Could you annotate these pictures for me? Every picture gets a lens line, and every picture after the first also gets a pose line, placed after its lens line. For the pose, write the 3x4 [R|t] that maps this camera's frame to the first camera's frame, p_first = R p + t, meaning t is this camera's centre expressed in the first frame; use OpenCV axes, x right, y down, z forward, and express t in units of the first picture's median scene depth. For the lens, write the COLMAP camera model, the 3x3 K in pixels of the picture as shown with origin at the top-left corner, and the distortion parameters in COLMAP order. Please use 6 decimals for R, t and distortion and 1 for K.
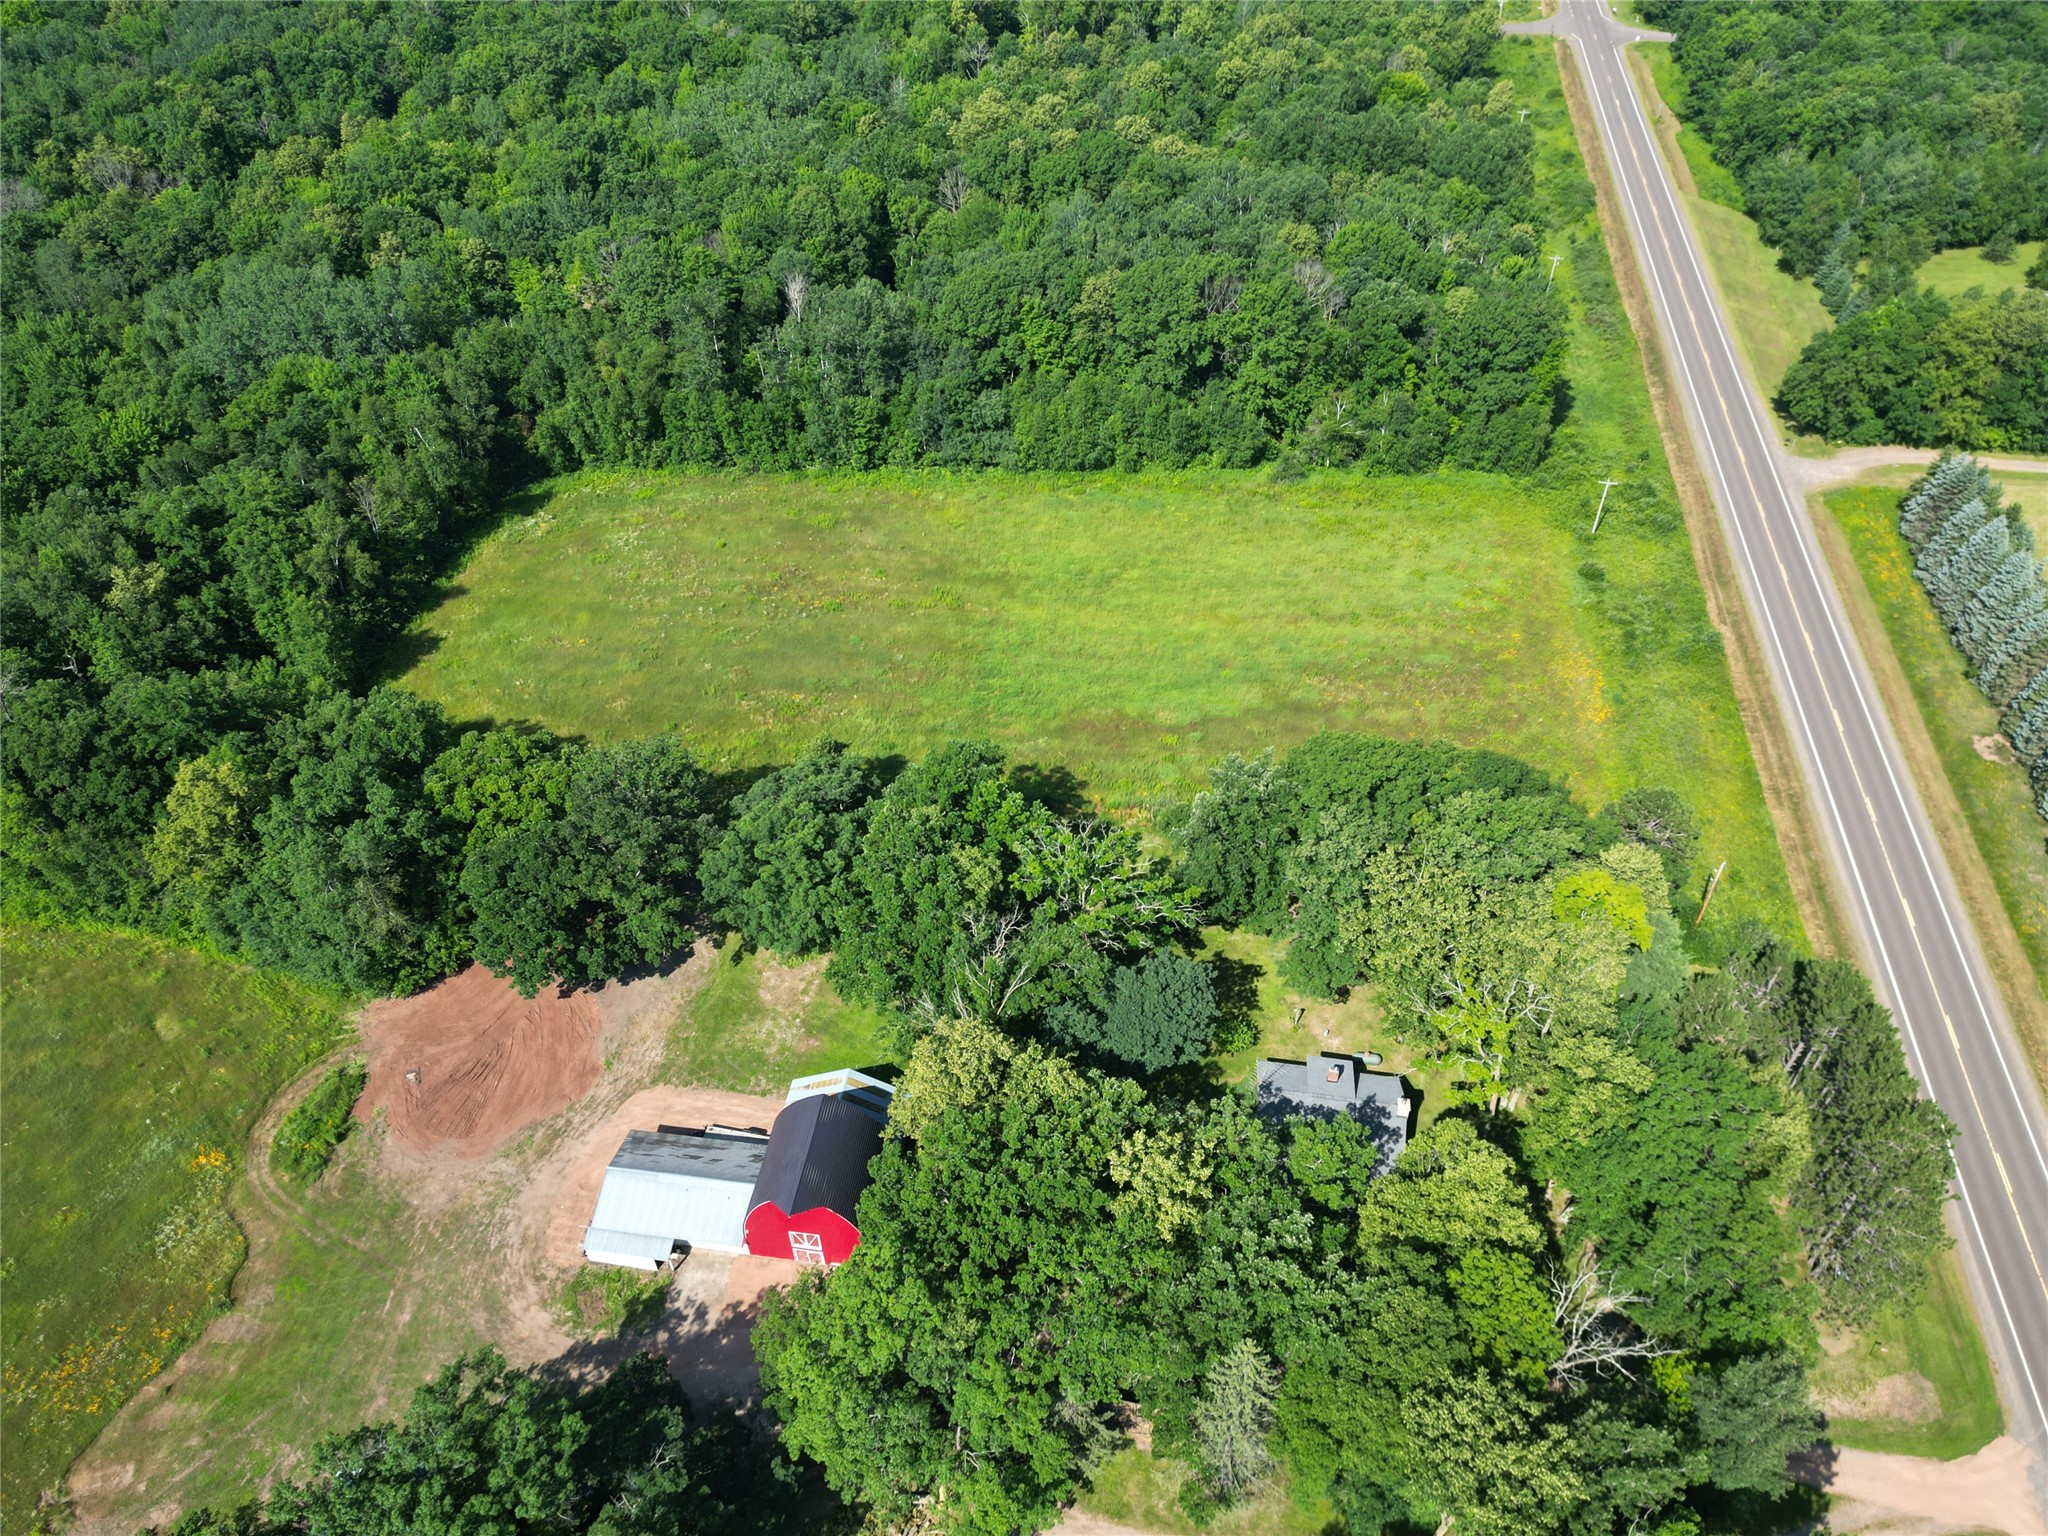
lens RADIAL K [[1437.8, 0, 1024.0], [0, 1437.8, 768.0], [0, 0, 1]] dist [0.000126, -0.001910]
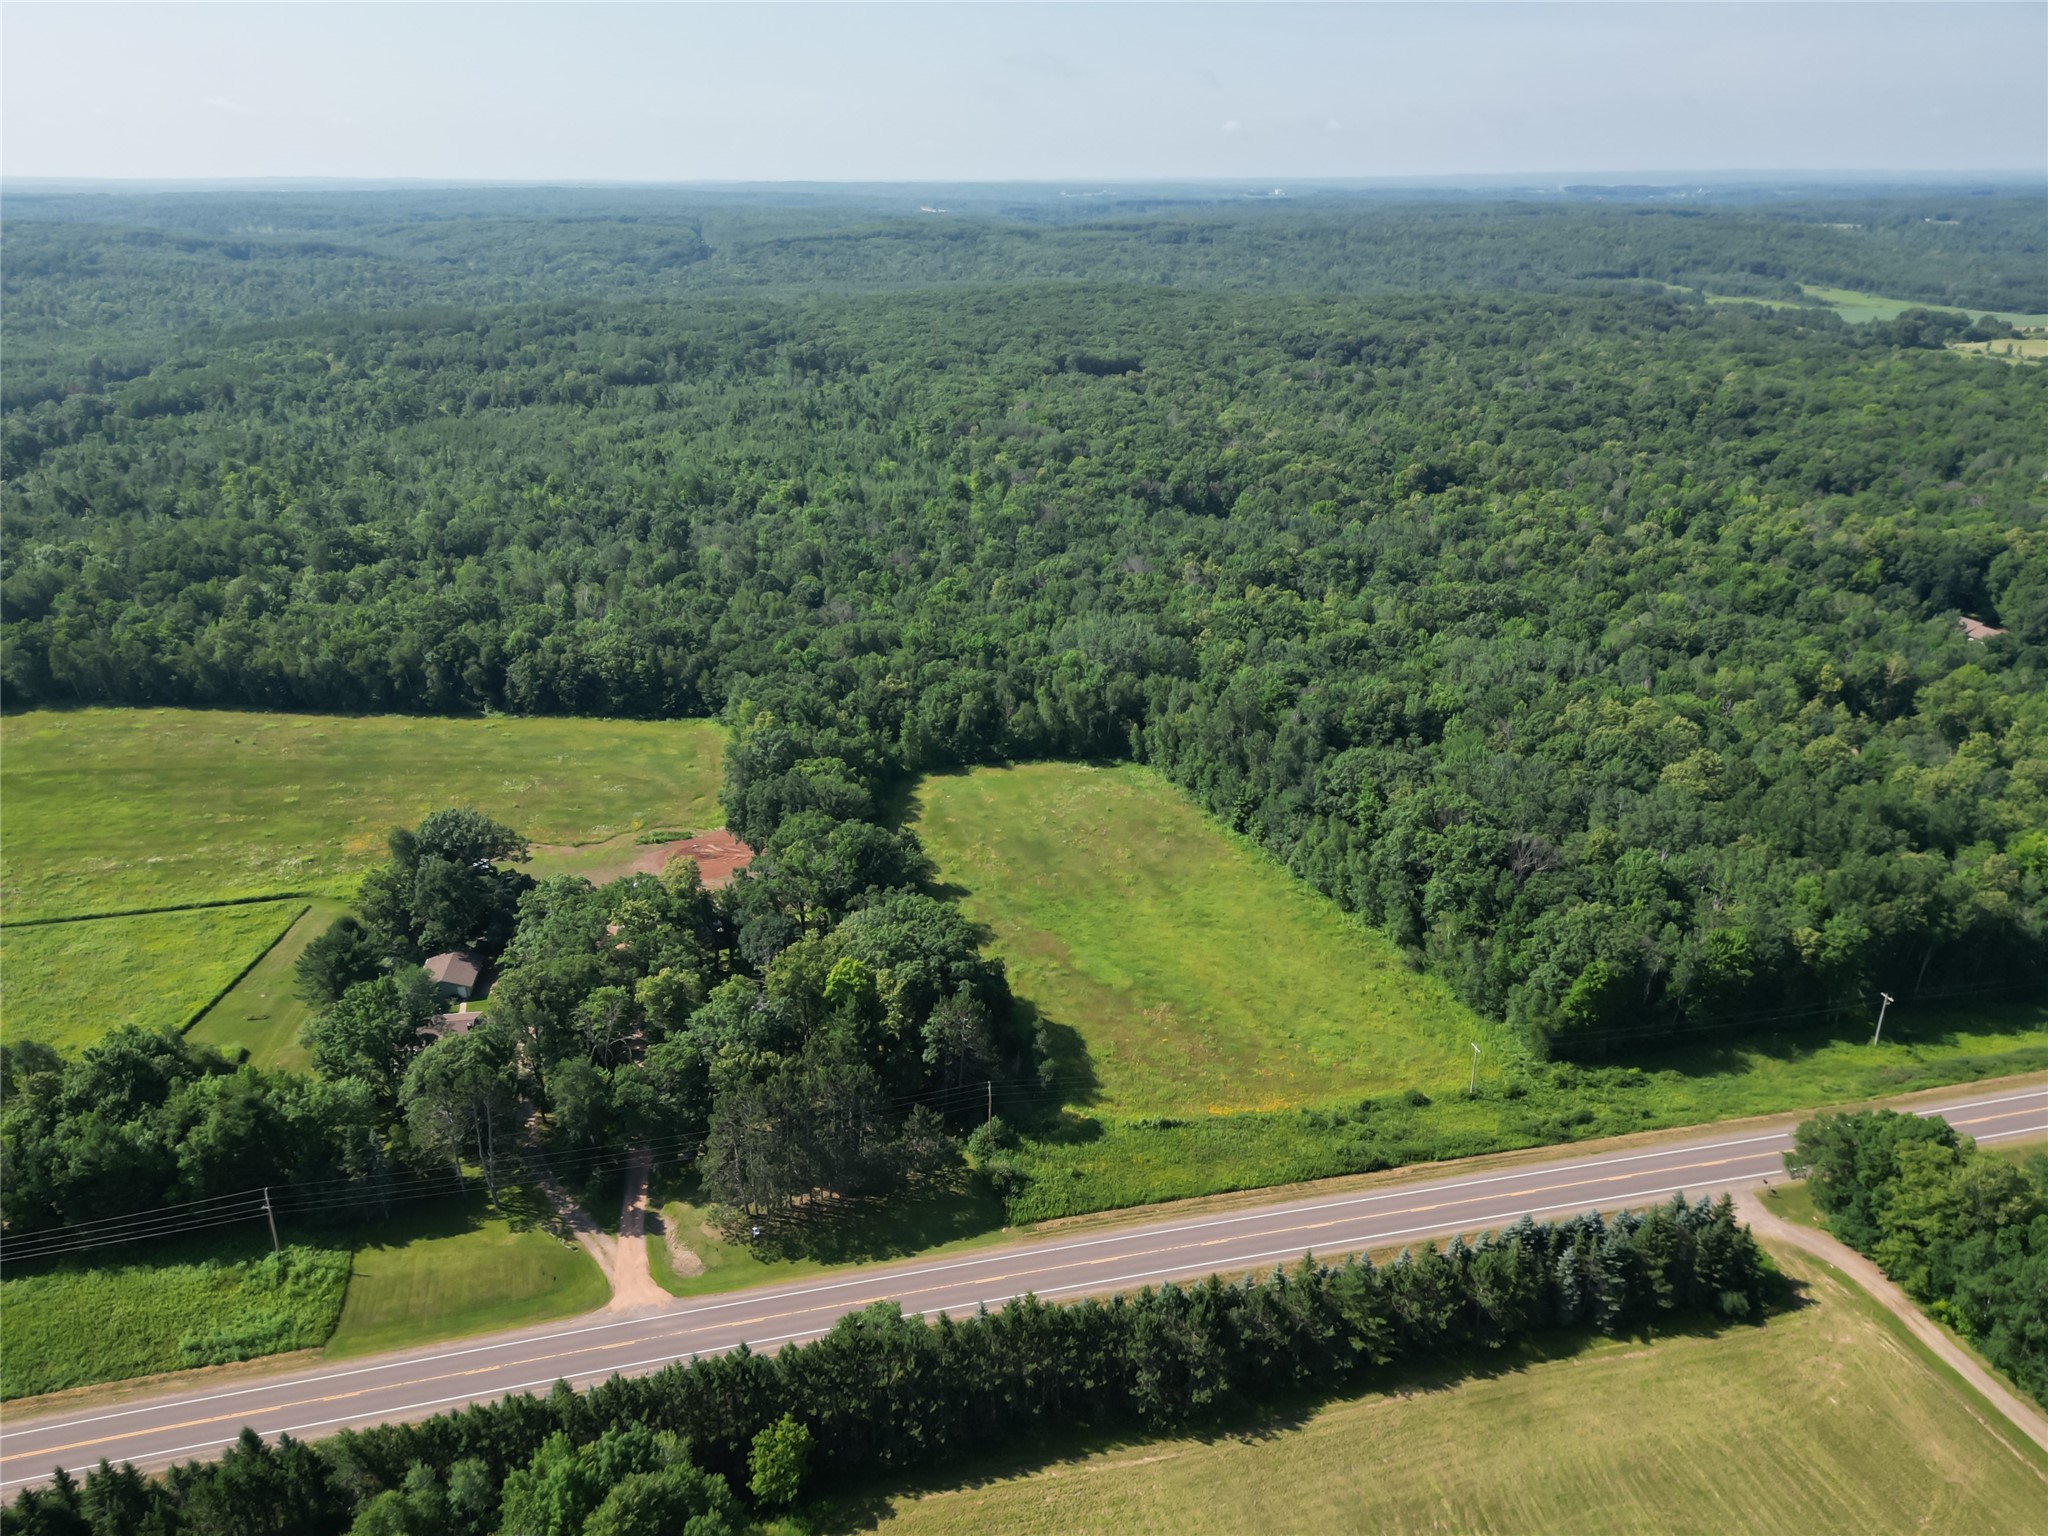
lens RADIAL K [[1471.7, 0, 1032.8], [0, 1471.7, 766.8], [0, 0, 1]] dist [0.069270, -0.080456]
pose [[0.426124, 0.353346, -0.832805, 1.711141], [-0.627055, 0.778915, 0.009634, -0.239208], [0.652089, 0.518110, 0.553482, 0.002351]]
